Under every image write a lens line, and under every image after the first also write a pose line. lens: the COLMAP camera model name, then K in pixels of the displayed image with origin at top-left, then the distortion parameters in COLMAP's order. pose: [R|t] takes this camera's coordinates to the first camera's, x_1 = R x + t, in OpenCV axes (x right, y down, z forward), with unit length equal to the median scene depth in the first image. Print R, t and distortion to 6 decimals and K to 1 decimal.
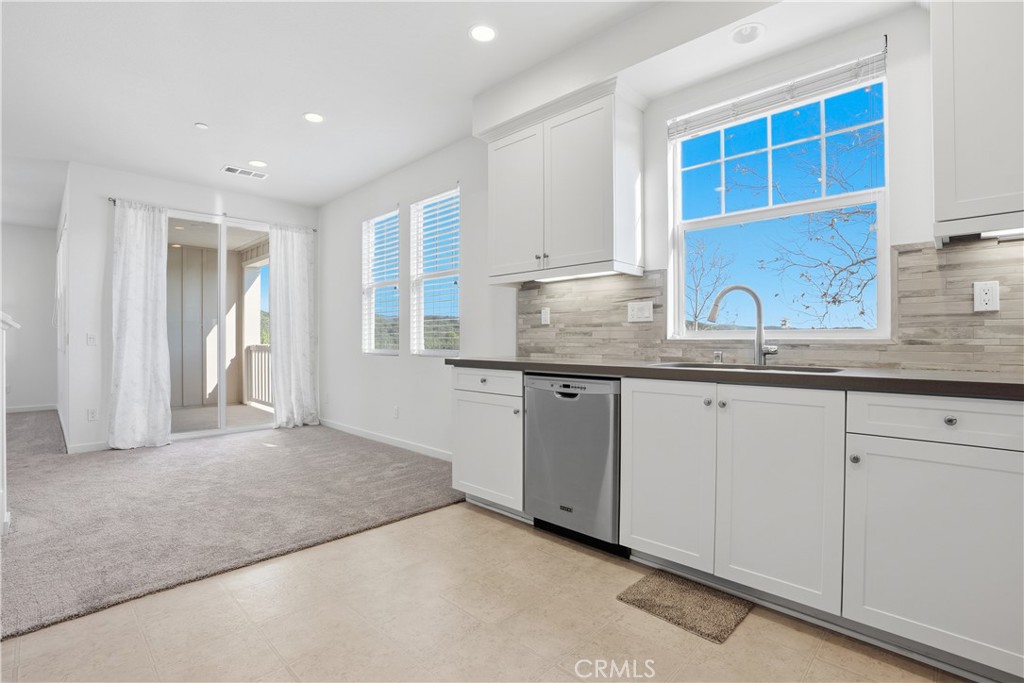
lens RADIAL K [[484.5, 0, 512.0], [0, 484.5, 341.5], [0, 0, 1]] dist [-0.066193, 0.042253]
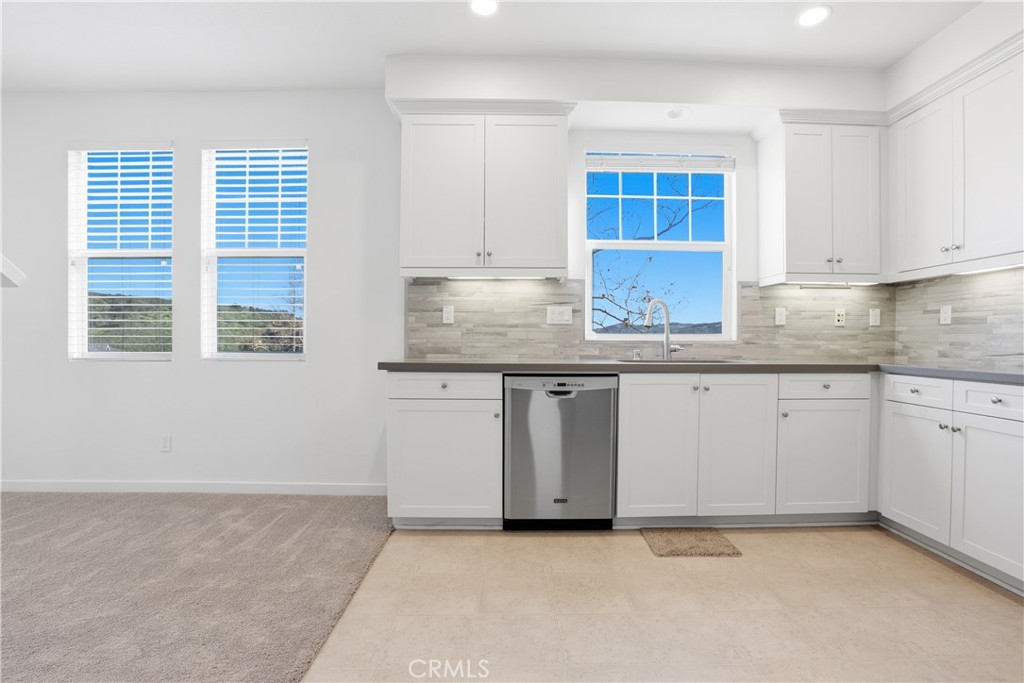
lens RADIAL K [[492.9, 0, 512.0], [0, 492.9, 341.5], [0, 0, 1]] dist [-0.044457, 0.000818]
pose [[0.703504, -0.001542, 0.710689, -0.597617], [-0.002451, 0.999986, 0.004596, -0.005337], [-0.710687, -0.004976, 0.703491, 0.261787]]
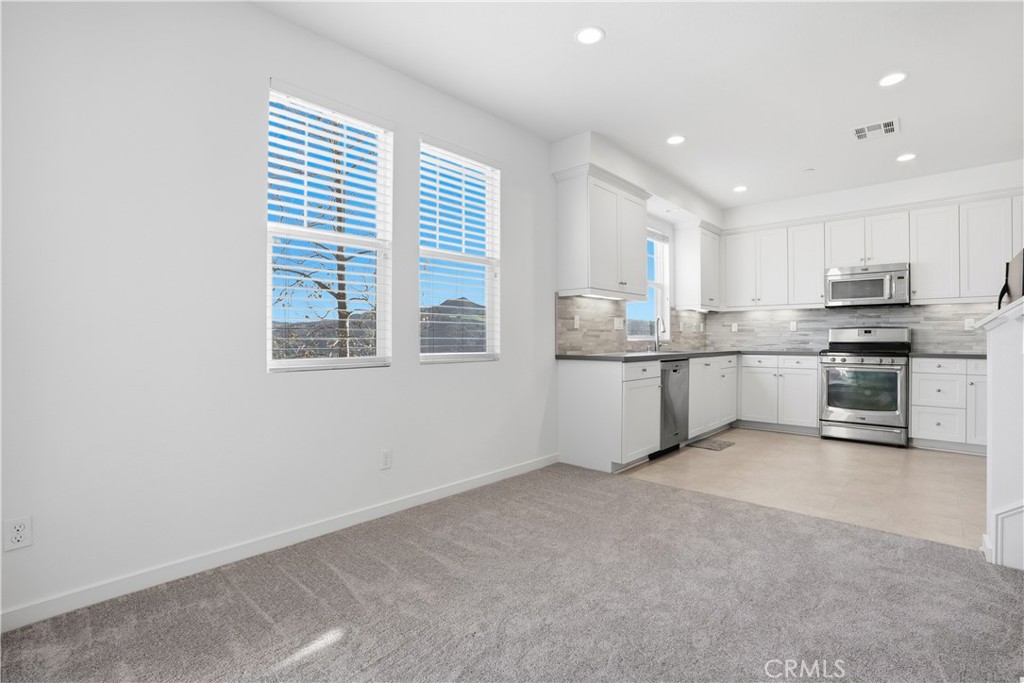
lens RADIAL K [[471.0, 0, 512.0], [0, 471.0, 341.5], [0, 0, 1]] dist [-0.079628, 0.028745]
pose [[-0.021620, -0.004781, 0.999755, -1.330844], [0.002522, 0.999985, 0.004837, -0.007963], [-0.999763, 0.002626, -0.021608, 1.353926]]
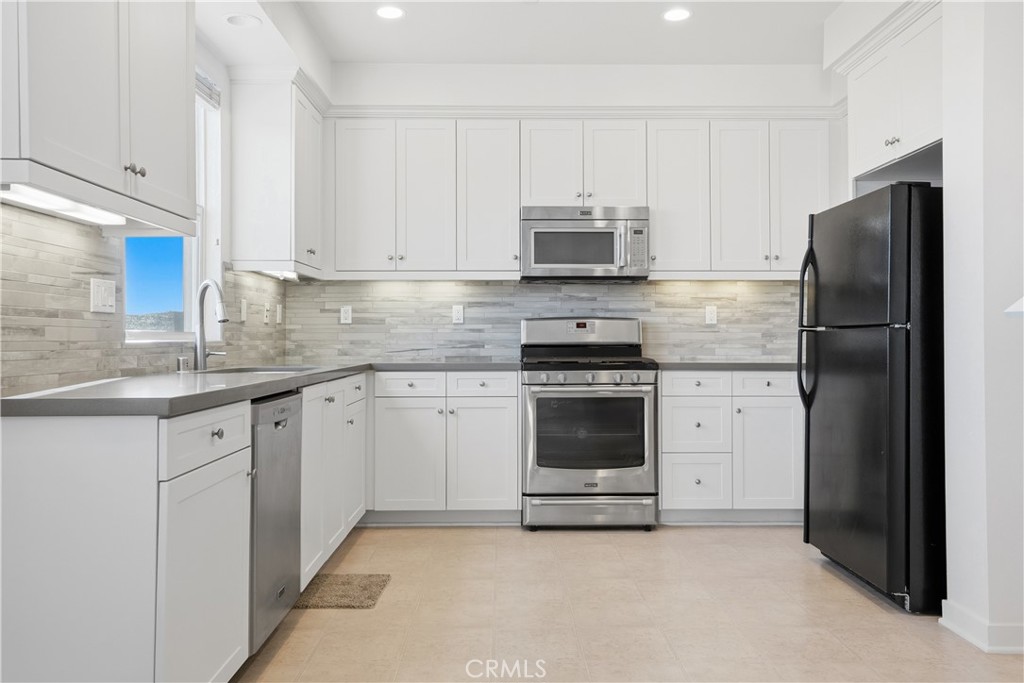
lens RADIAL K [[808.7, 0, 516.7], [0, 808.7, 320.8], [0, 0, 1]] dist [0.009108, 0.010042]
pose [[-0.712406, 0.015797, 0.701590, -0.761414], [0.002973, 0.999806, -0.019493, -0.009601], [-0.701762, -0.011802, -0.712314, 1.294490]]
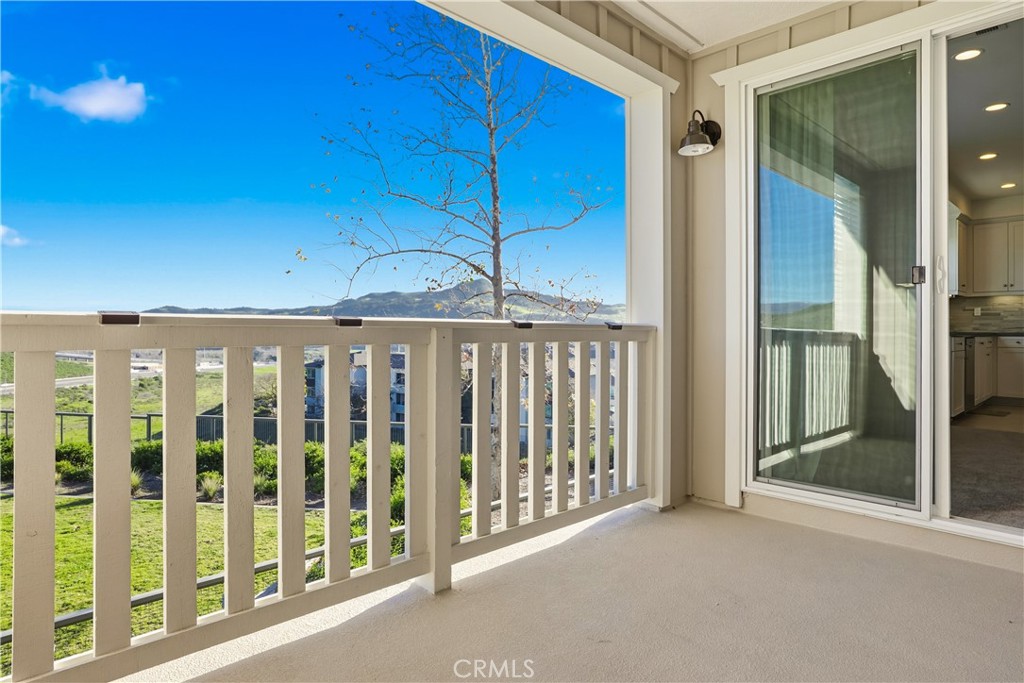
lens RADIAL K [[591.6, 0, 511.7], [0, 591.6, 329.9], [0, 0, 1]] dist [0.000304, 0.000122]
pose [[0.018963, 0.000181, 0.999820, -2.108955], [-0.000306, 1.000000, -0.000175, 0.028848], [-0.999820, -0.000303, 0.018963, 2.454824]]
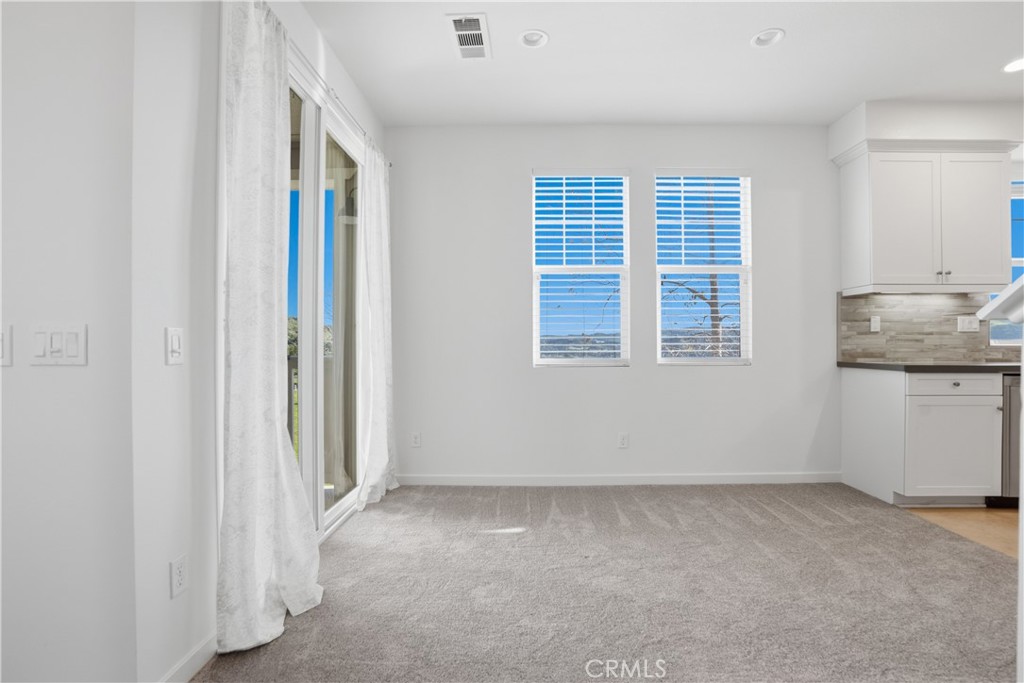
lens RADIAL K [[464.0, 0, 512.0], [0, 464.0, 341.5], [0, 0, 1]] dist [-0.027237, 0.000524]
pose [[0.726091, 0.003897, 0.687587, -1.402315], [0.002590, 0.999961, -0.008402, -0.007296], [-0.687593, 0.007881, 0.726053, 0.920888]]
